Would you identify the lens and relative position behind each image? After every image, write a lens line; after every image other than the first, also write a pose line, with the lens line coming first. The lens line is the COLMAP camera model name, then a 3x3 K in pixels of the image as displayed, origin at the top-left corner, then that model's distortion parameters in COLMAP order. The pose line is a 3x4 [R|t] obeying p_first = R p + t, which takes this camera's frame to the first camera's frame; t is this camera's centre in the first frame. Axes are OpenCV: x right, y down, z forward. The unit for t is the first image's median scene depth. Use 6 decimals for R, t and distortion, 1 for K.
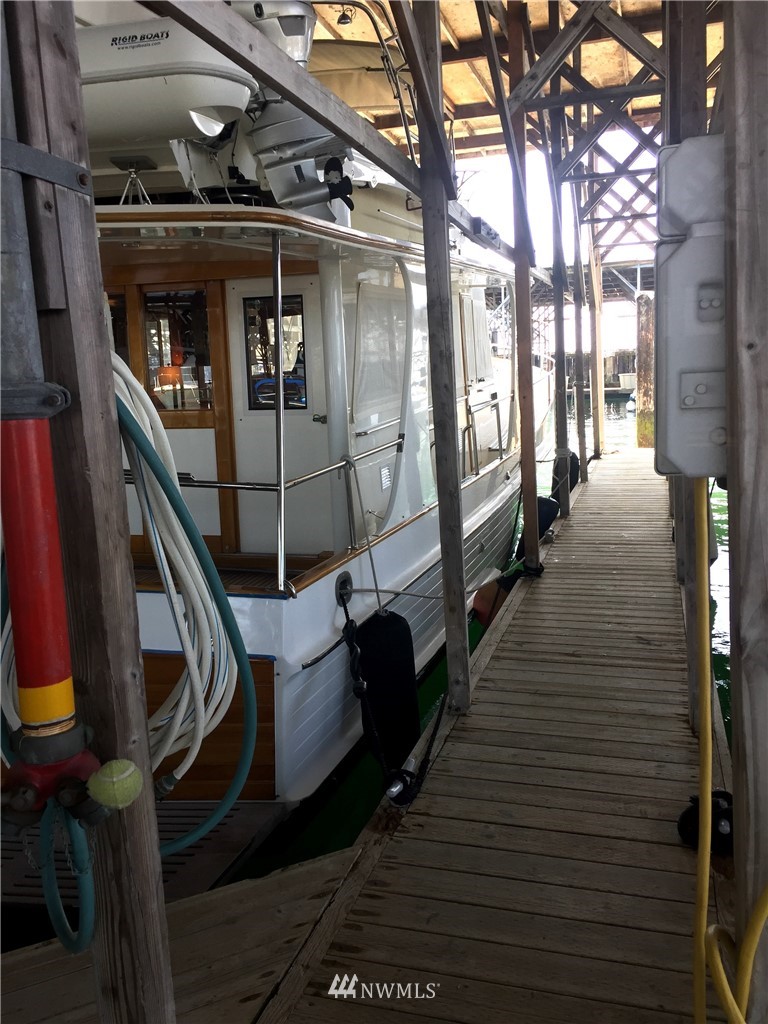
lens RADIAL K [[887.9, 0, 384.0], [0, 887.9, 512.0], [0, 0, 1]] dist [0.011104, -0.001759]
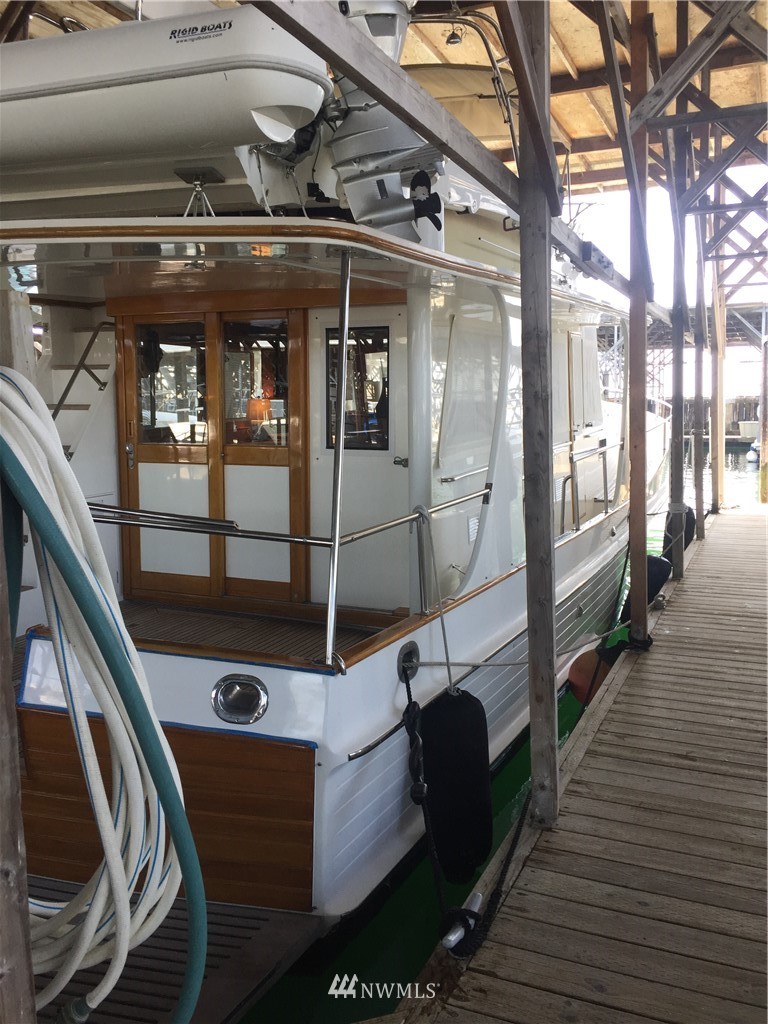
lens RADIAL K [[886.4, 0, 385.1], [0, 886.4, 472.5], [0, 0, 1]] dist [0.082280, -0.128034]
pose [[0.992192, 0.044940, -0.116339, 0.017076], [-0.054519, 0.995262, -0.080505, -0.021107], [0.112170, 0.086219, 0.989941, 0.106602]]
